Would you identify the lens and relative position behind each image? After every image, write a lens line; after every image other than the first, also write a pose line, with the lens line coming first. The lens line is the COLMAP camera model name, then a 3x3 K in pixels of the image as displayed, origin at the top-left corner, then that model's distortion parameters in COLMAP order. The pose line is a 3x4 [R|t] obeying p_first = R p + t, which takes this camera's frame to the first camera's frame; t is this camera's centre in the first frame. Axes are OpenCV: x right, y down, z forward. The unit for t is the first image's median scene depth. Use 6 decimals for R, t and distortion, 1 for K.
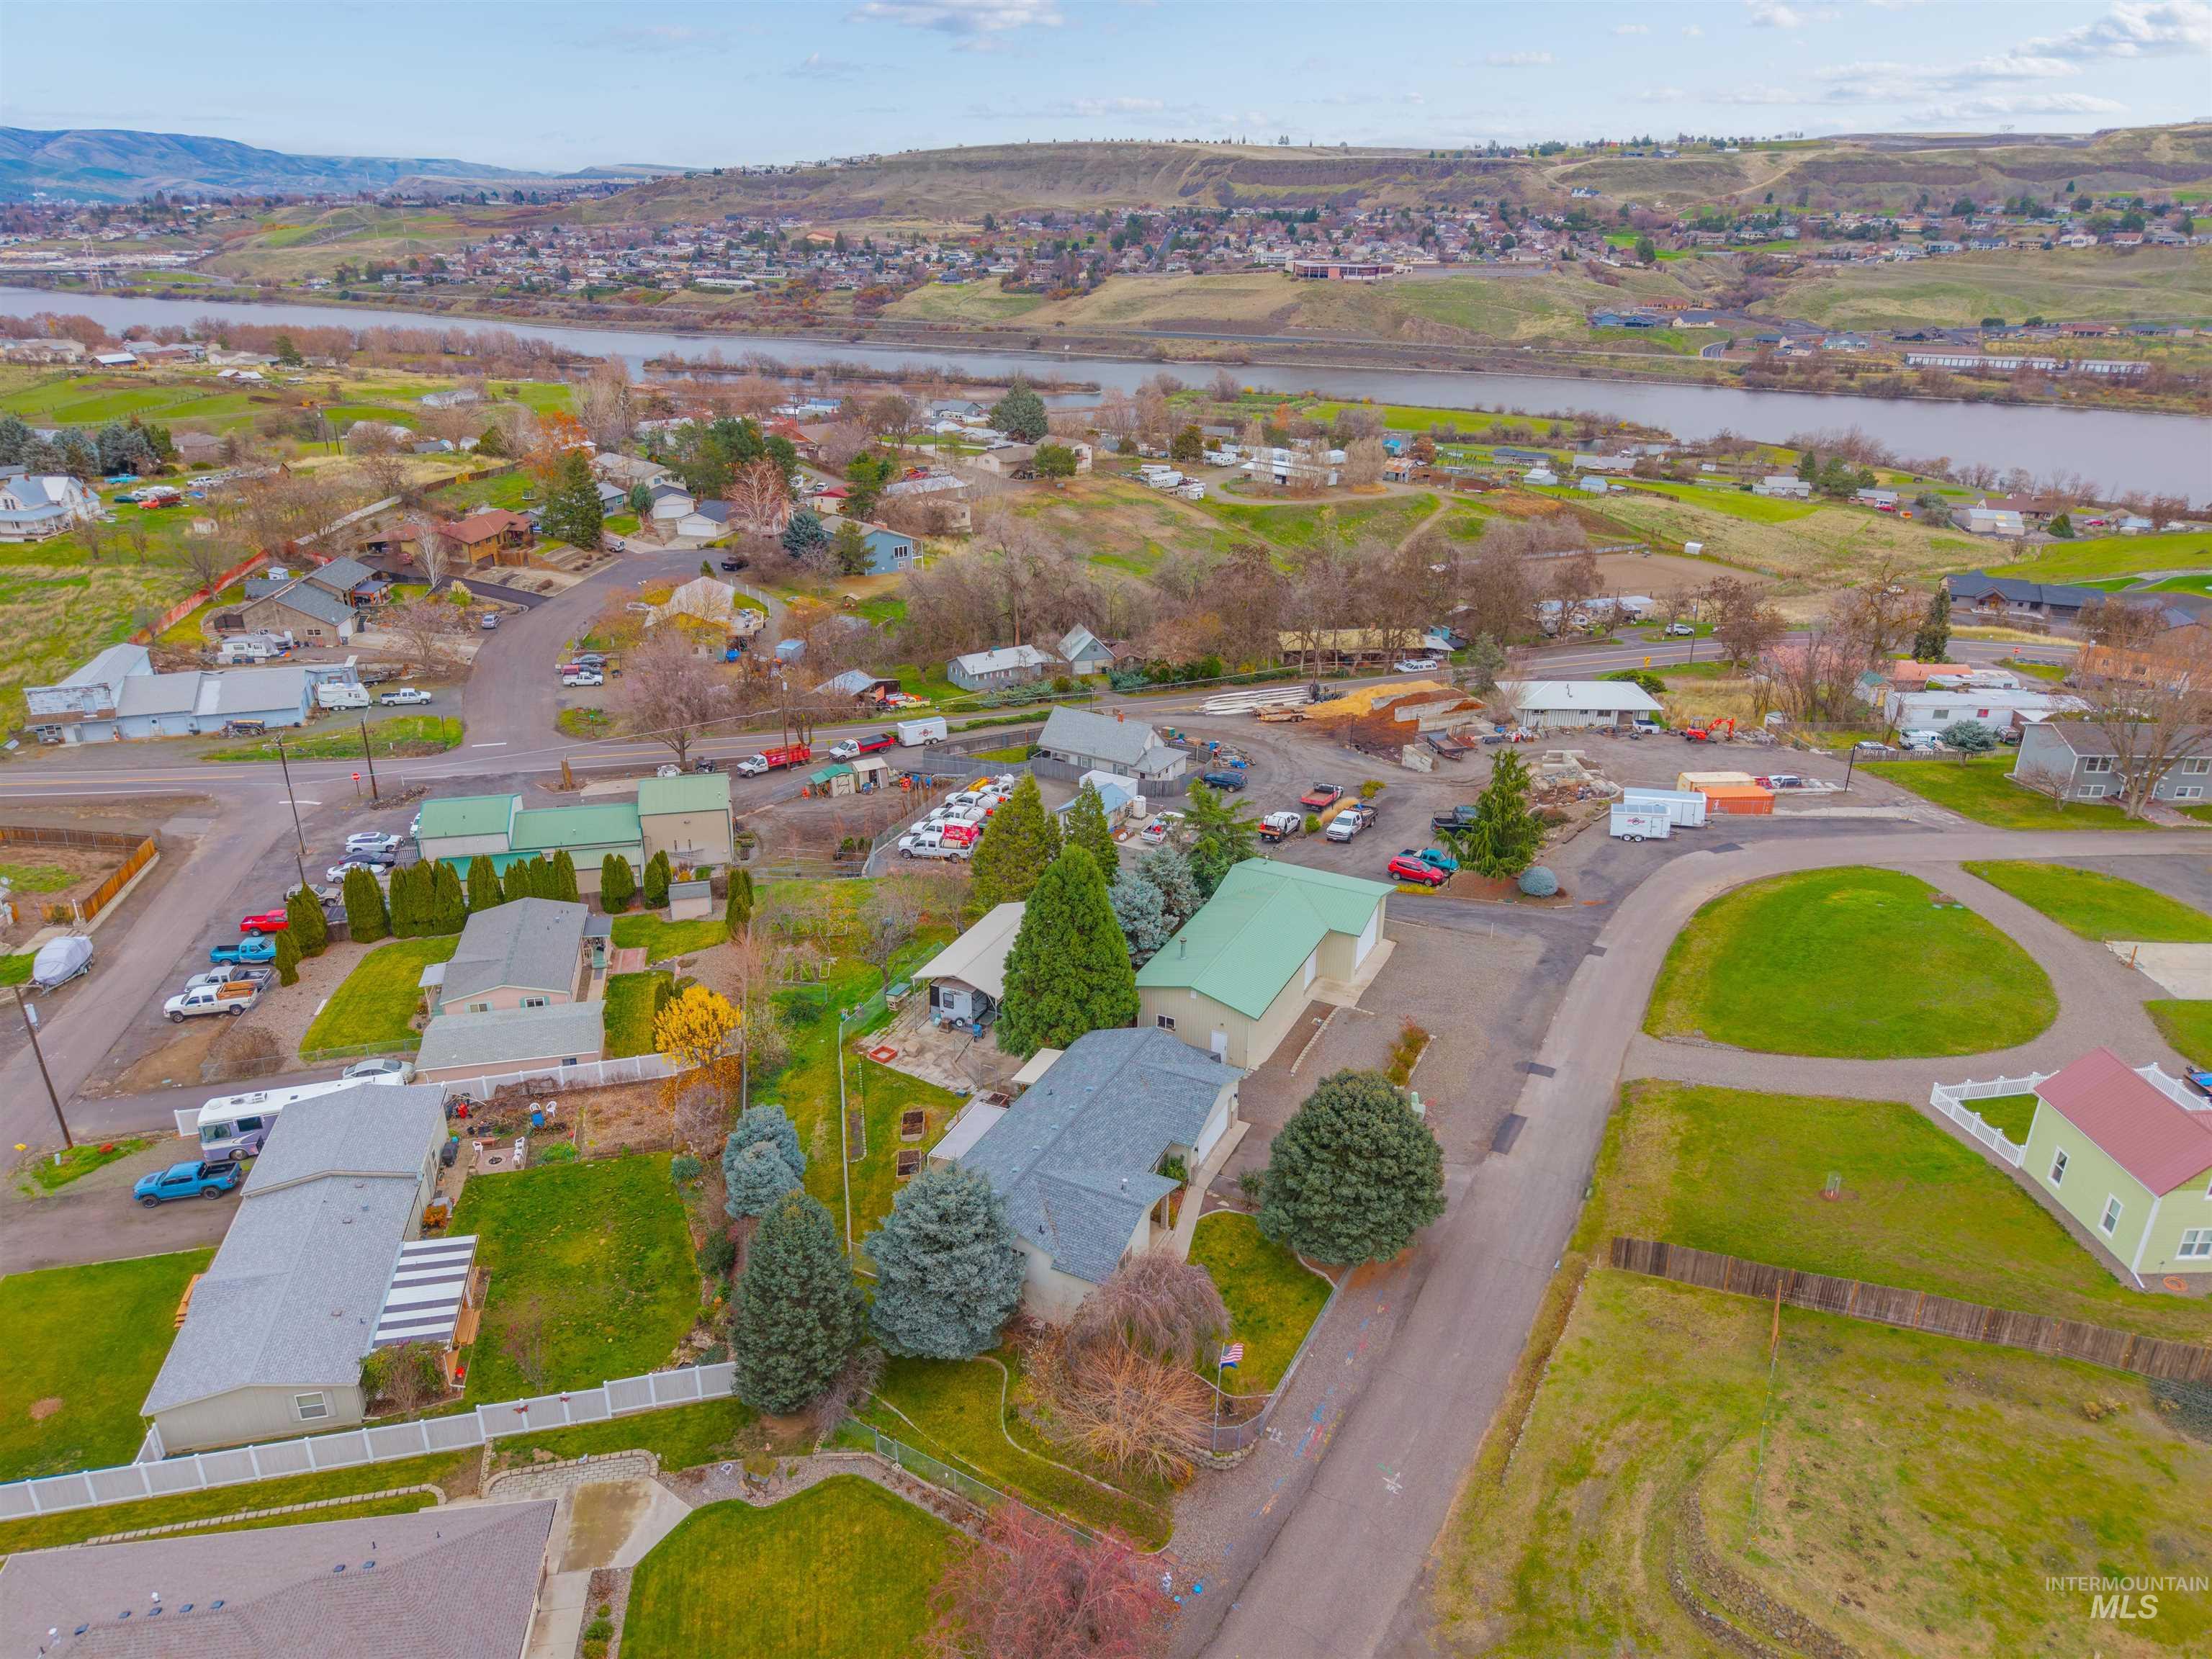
lens RADIAL K [[1489.2, 0, 1107.2], [0, 1489.2, 815.6], [0, 0, 1]] dist [0.021729, -0.017147]
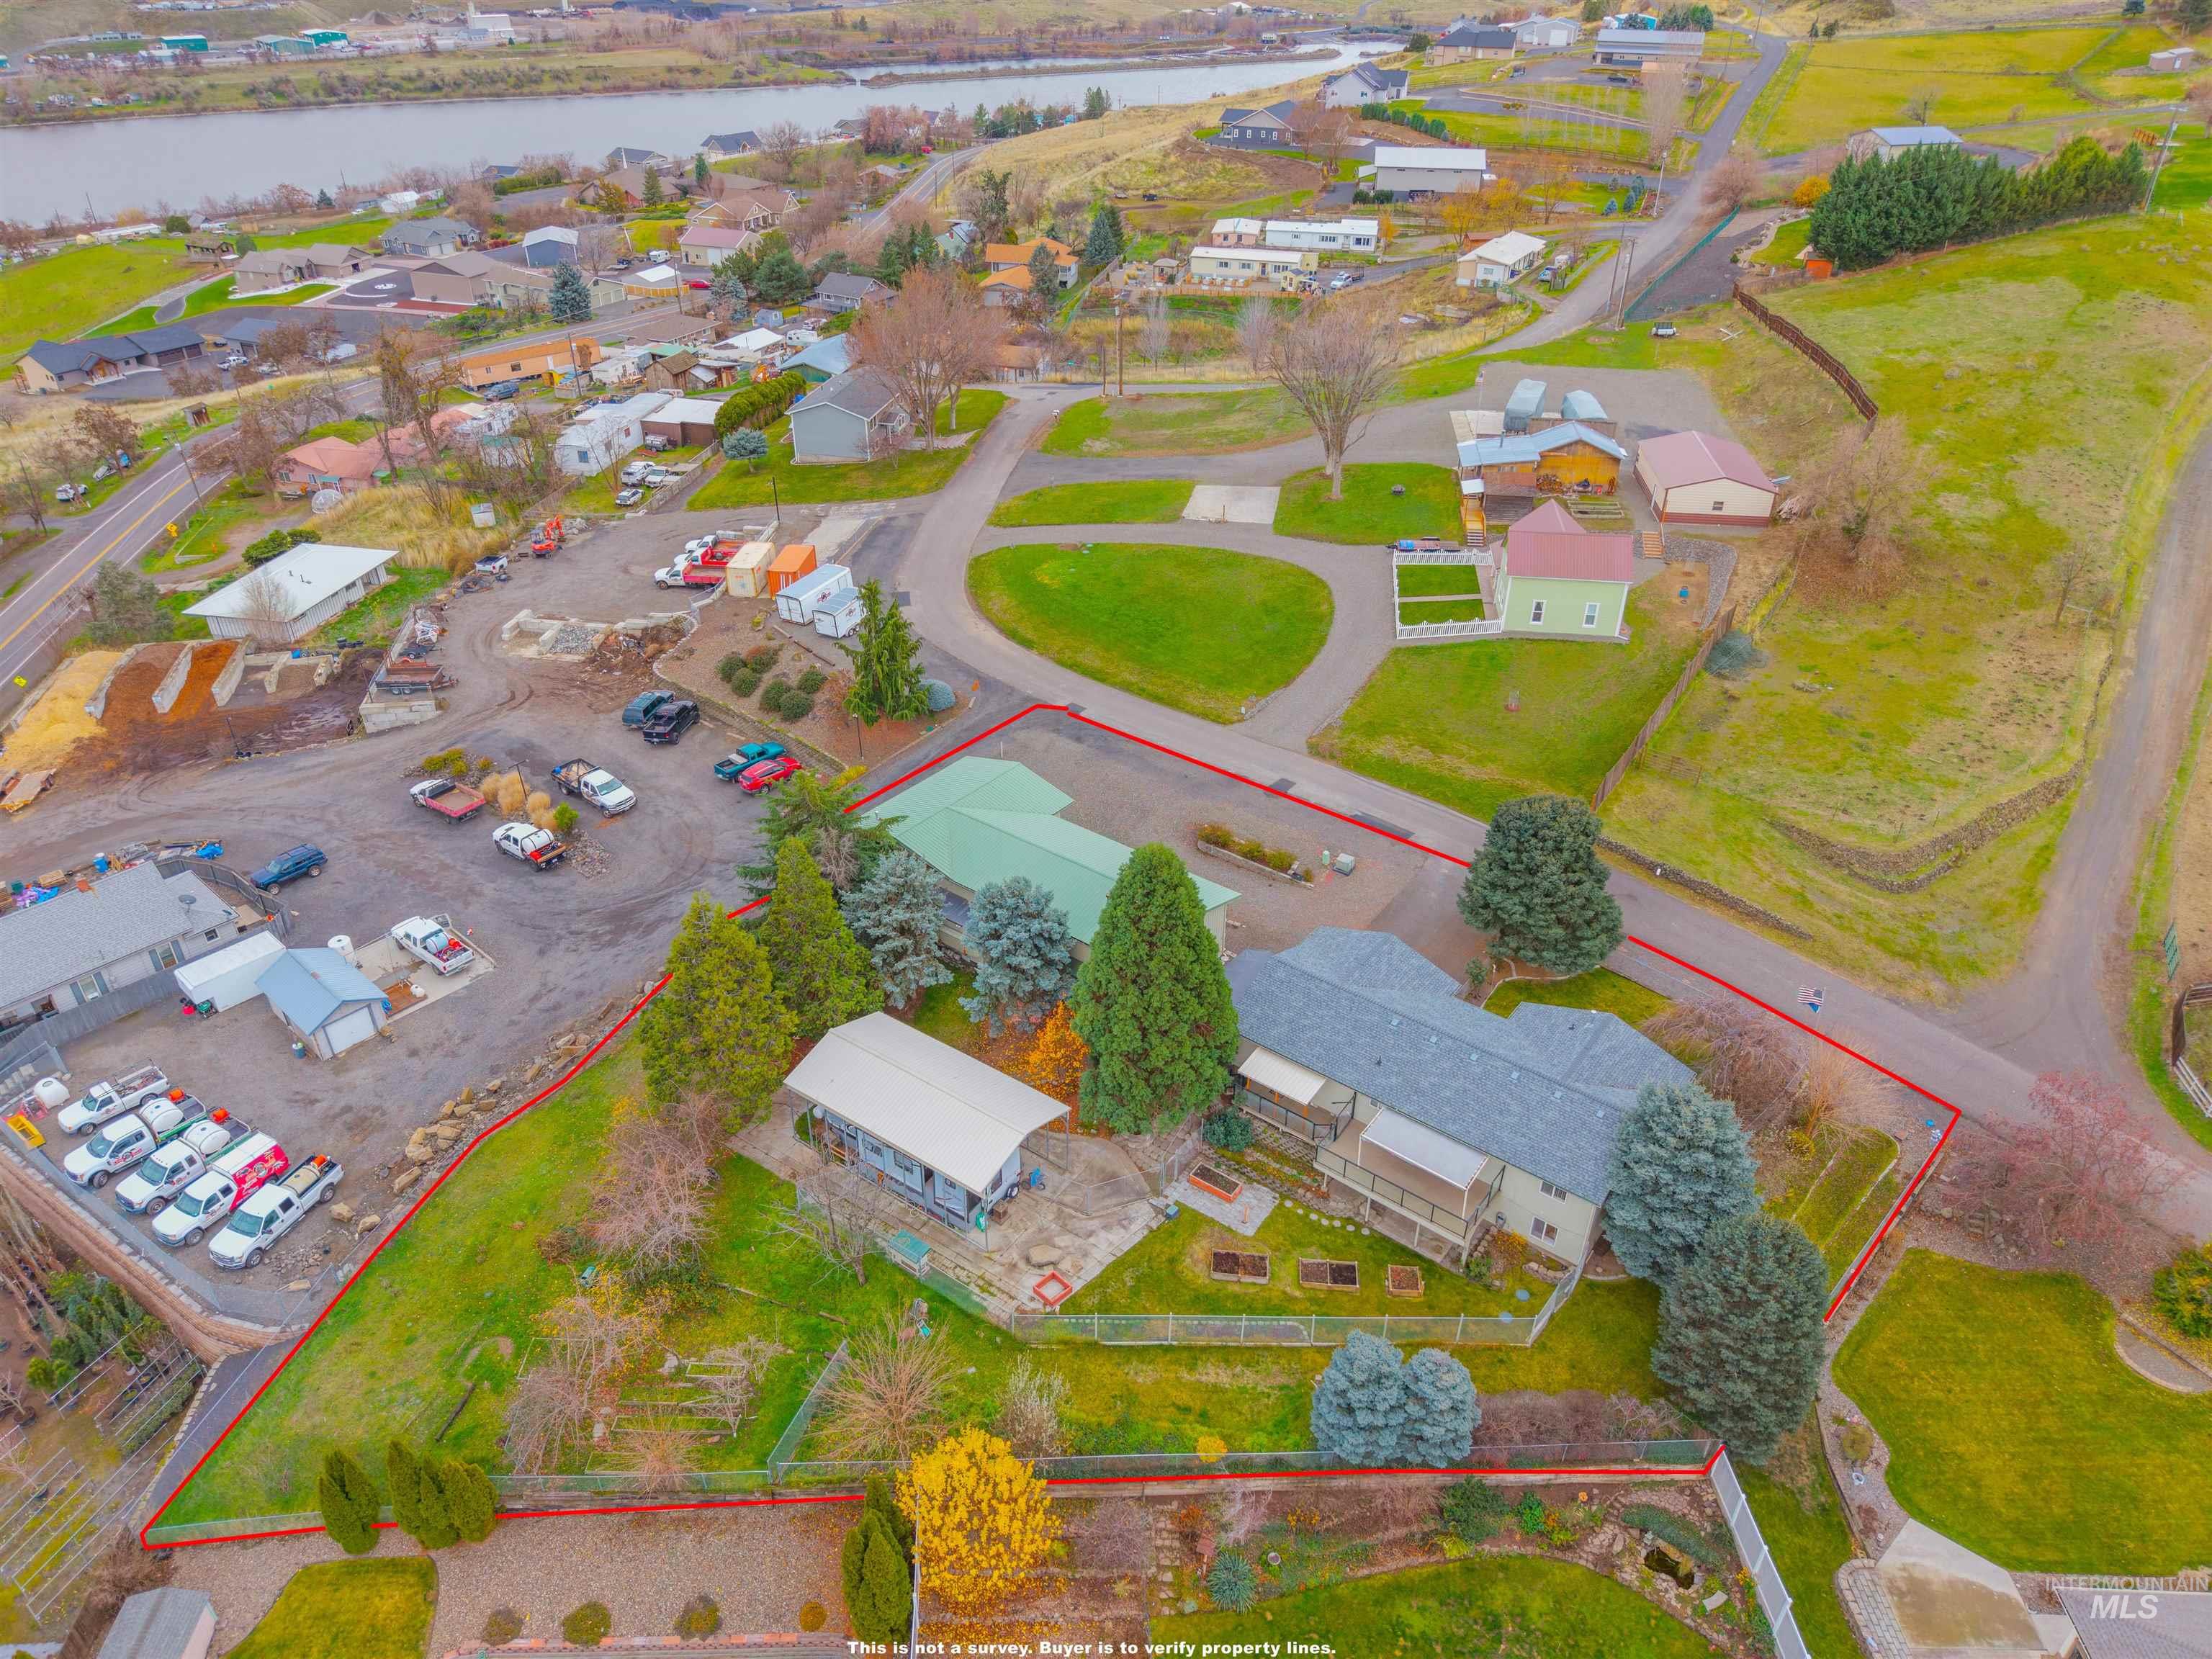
lens RADIAL K [[1489.2, 0, 1107.2], [0, 1489.2, 815.6], [0, 0, 1]] dist [0.021729, -0.017147]
pose [[0.192950, -0.525723, 0.828484, -0.401563], [0.371583, 0.820614, 0.434189, -0.205841], [-0.908128, 0.224074, 0.353687, 0.458063]]
